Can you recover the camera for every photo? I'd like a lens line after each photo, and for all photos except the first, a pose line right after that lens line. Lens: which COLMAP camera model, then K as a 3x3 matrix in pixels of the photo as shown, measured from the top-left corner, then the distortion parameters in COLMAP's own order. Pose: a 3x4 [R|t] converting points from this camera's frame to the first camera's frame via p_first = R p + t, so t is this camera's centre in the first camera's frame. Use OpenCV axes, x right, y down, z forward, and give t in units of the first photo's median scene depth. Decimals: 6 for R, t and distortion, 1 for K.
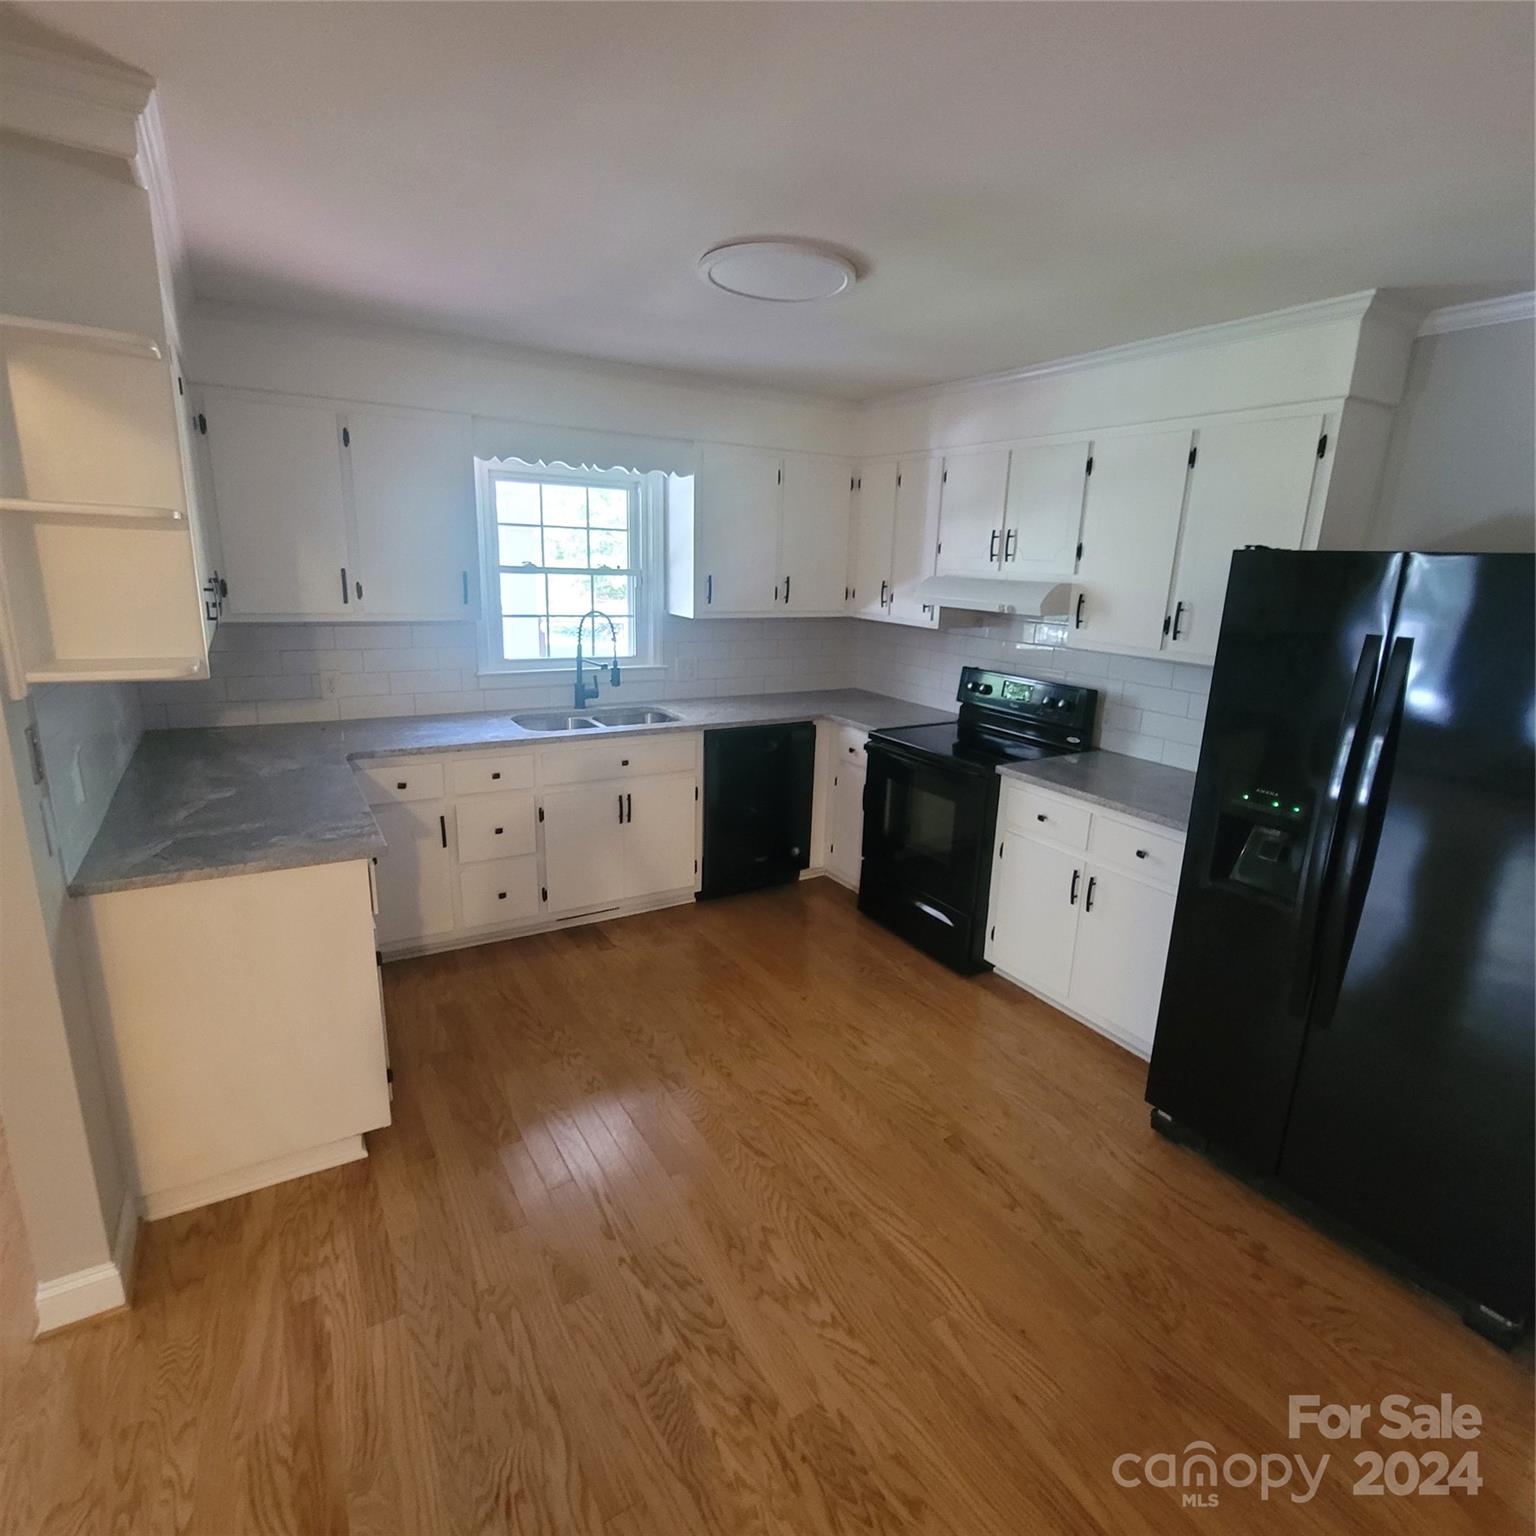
lens RADIAL K [[817.1, 0, 777.5], [0, 817.1, 778.5], [0, 0, 1]] dist [-0.012261, 0.001478]
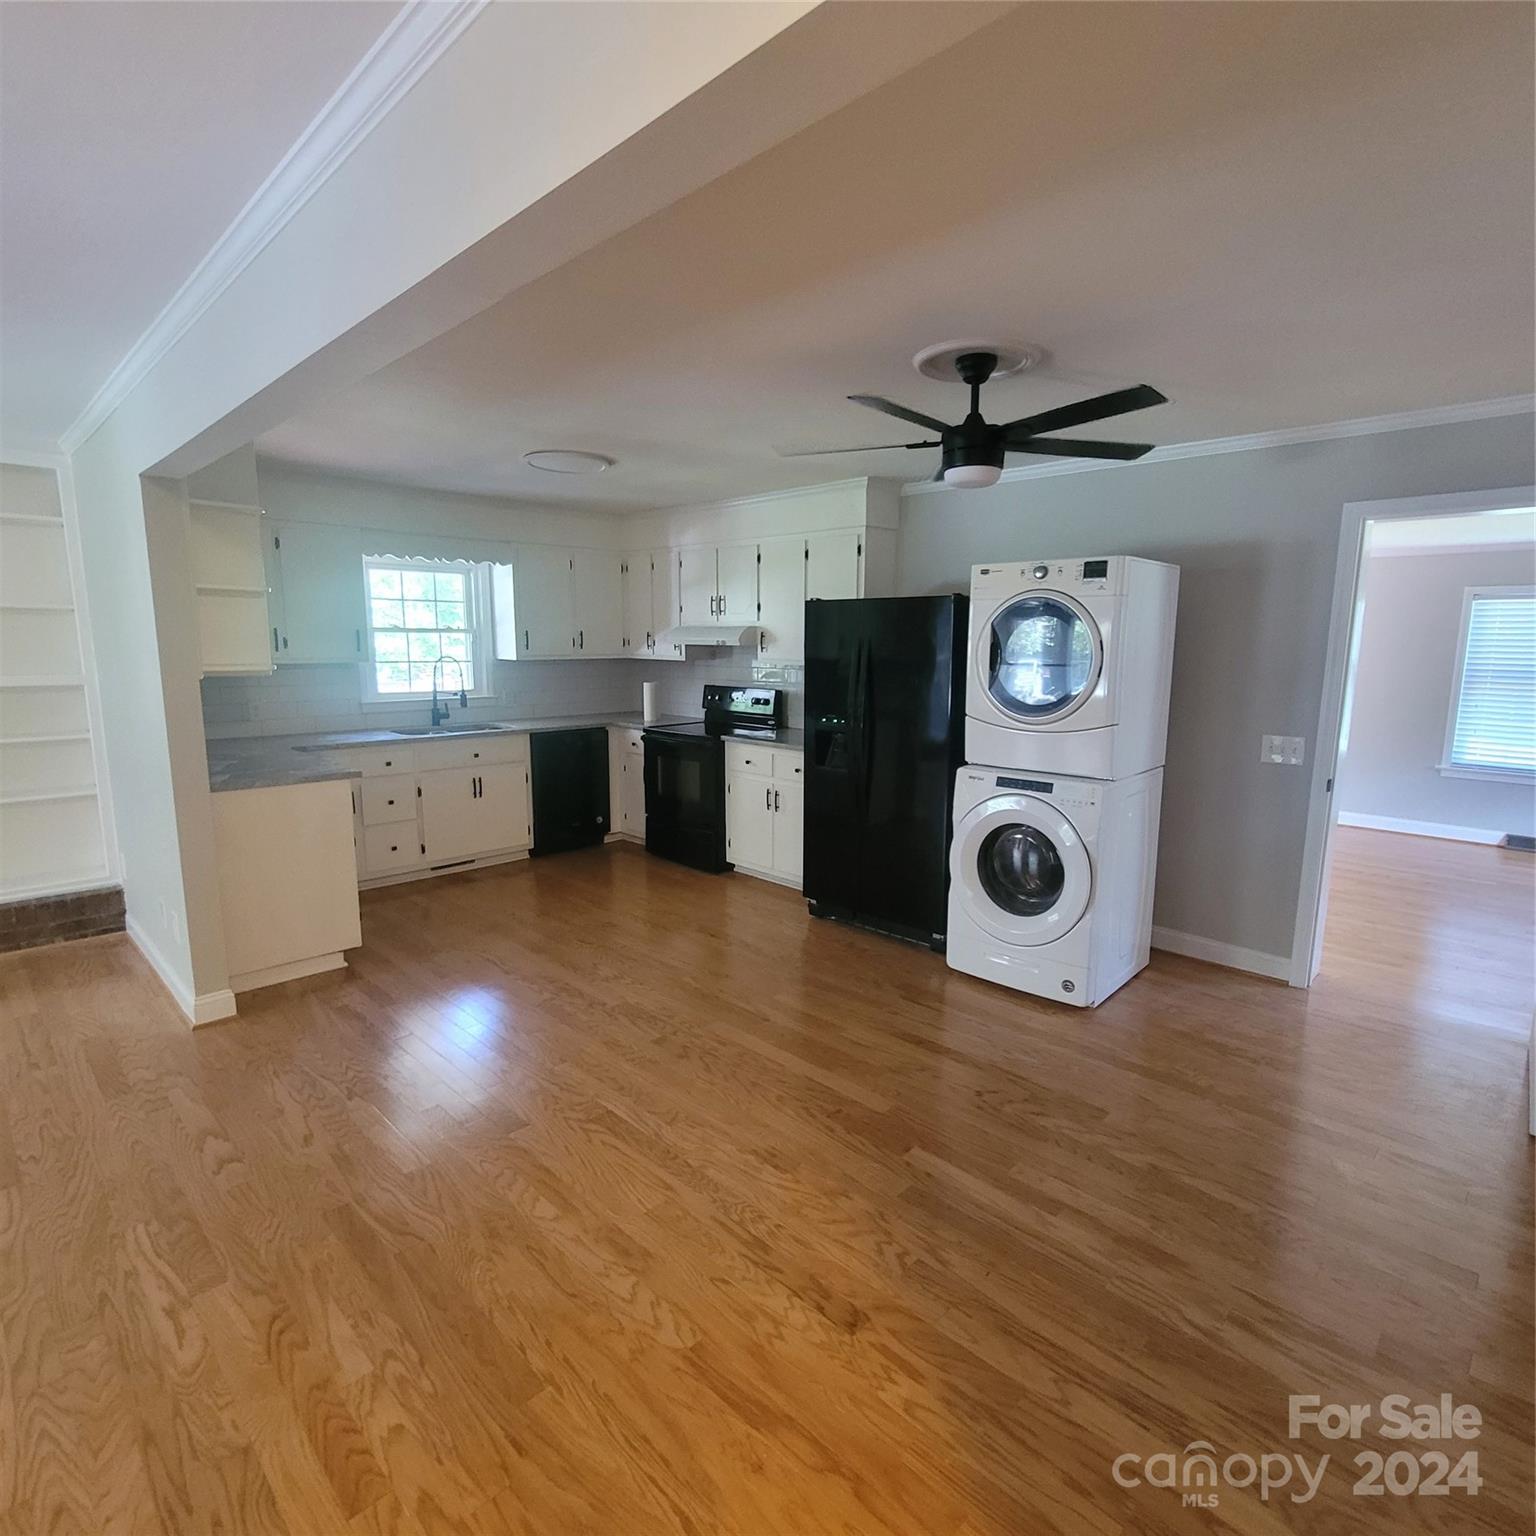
lens RADIAL K [[817.1, 0, 774.9], [0, 817.1, 756.6], [0, 0, 1]] dist [-0.012261, 0.001478]
pose [[0.969017, -0.063816, 0.238608, -0.016001], [0.090343, 0.990680, -0.101934, 0.167064], [-0.229879, 0.120332, 0.965751, -0.494995]]
